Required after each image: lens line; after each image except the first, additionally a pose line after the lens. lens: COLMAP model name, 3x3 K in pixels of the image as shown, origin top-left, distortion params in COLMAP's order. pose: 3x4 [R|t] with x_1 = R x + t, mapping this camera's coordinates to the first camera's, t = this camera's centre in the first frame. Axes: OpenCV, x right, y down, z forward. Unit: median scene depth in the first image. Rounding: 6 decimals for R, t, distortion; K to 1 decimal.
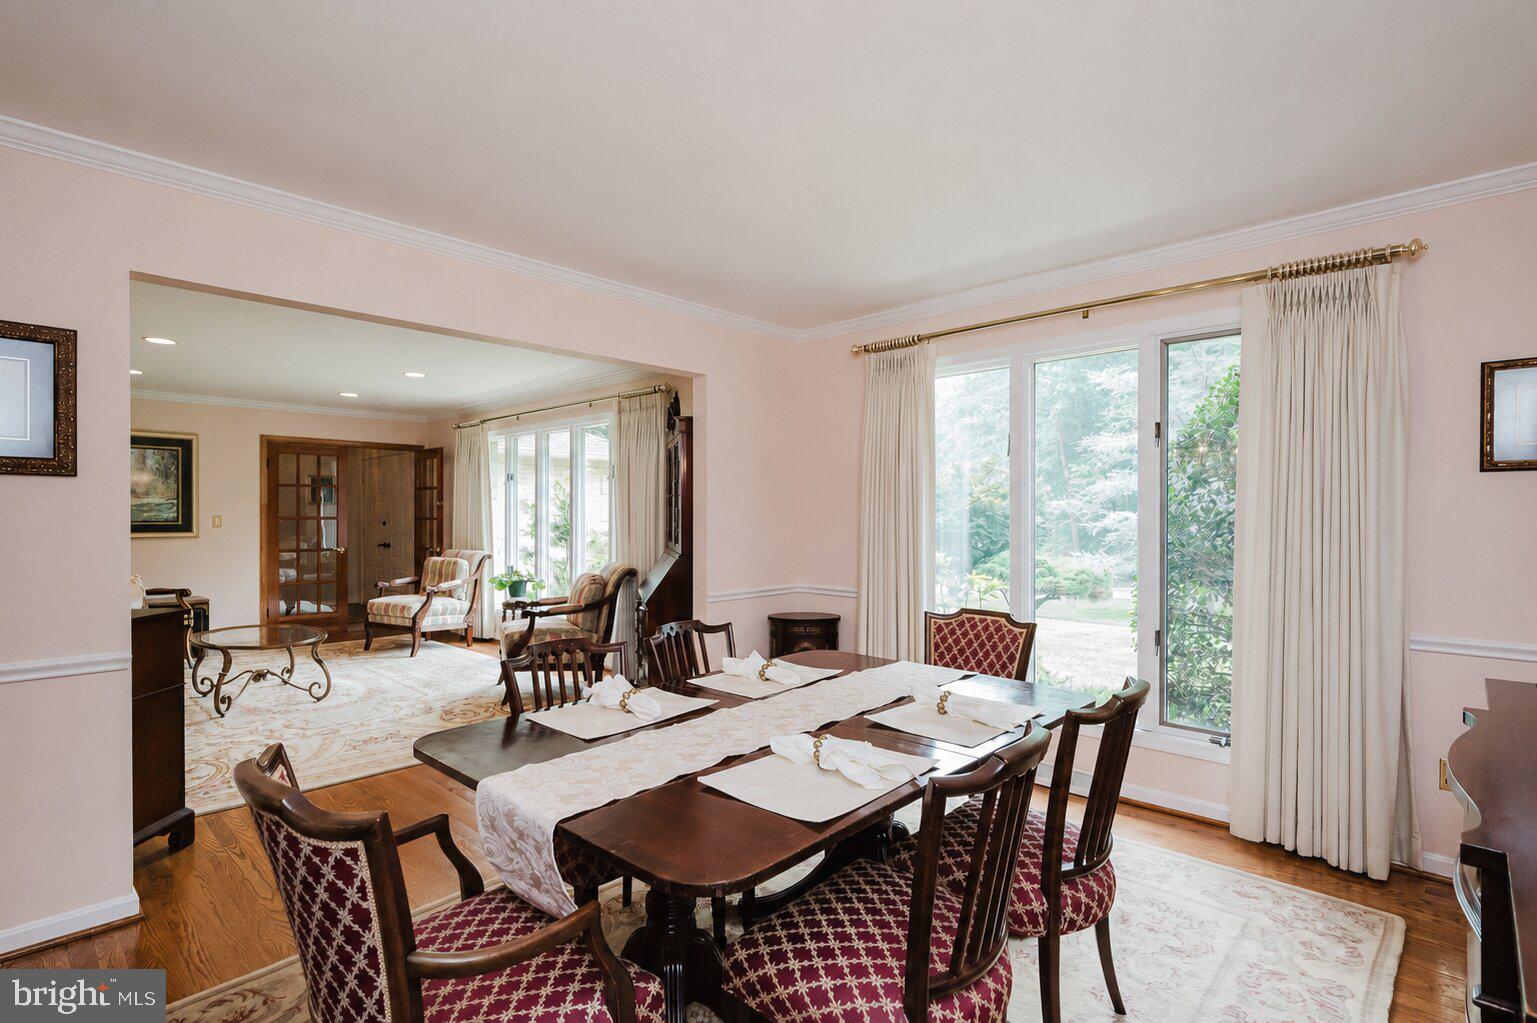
lens RADIAL K [[747.8, 0, 811.2], [0, 747.8, 517.4], [0, 0, 1]] dist [-0.002209, 0.000128]
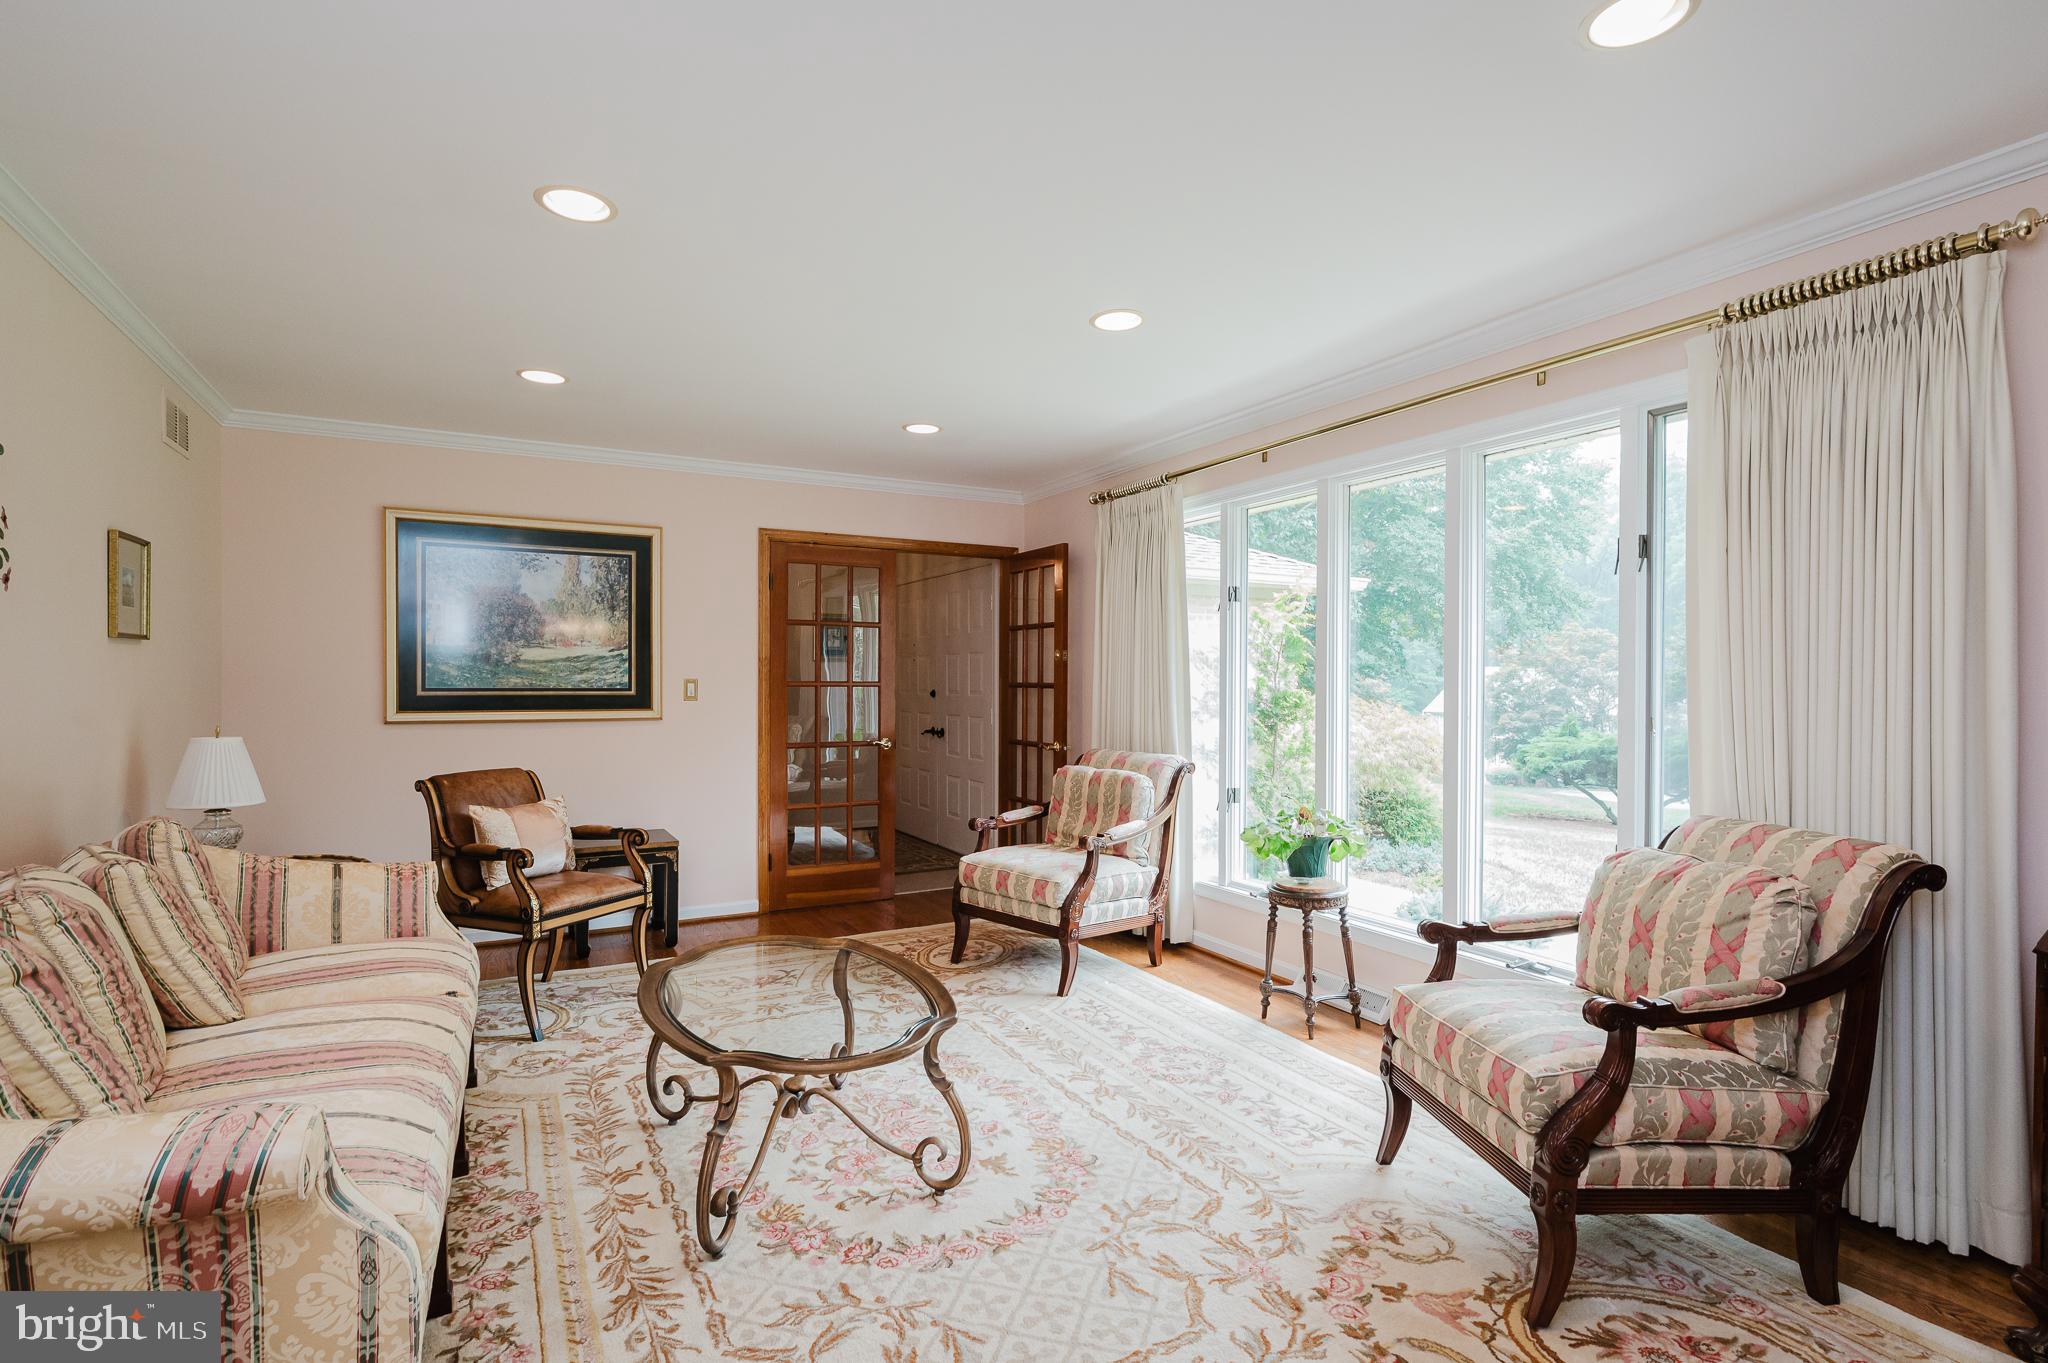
lens RADIAL K [[996.5, 0, 1080.9], [0, 996.5, 689.3], [0, 0, 1]] dist [-0.002209, 0.000128]
pose [[0.957630, 0.002253, -0.287992, -0.325848], [-0.001229, 0.999992, 0.003735, 0.001809], [0.287998, -0.003223, 0.957626, 0.401079]]
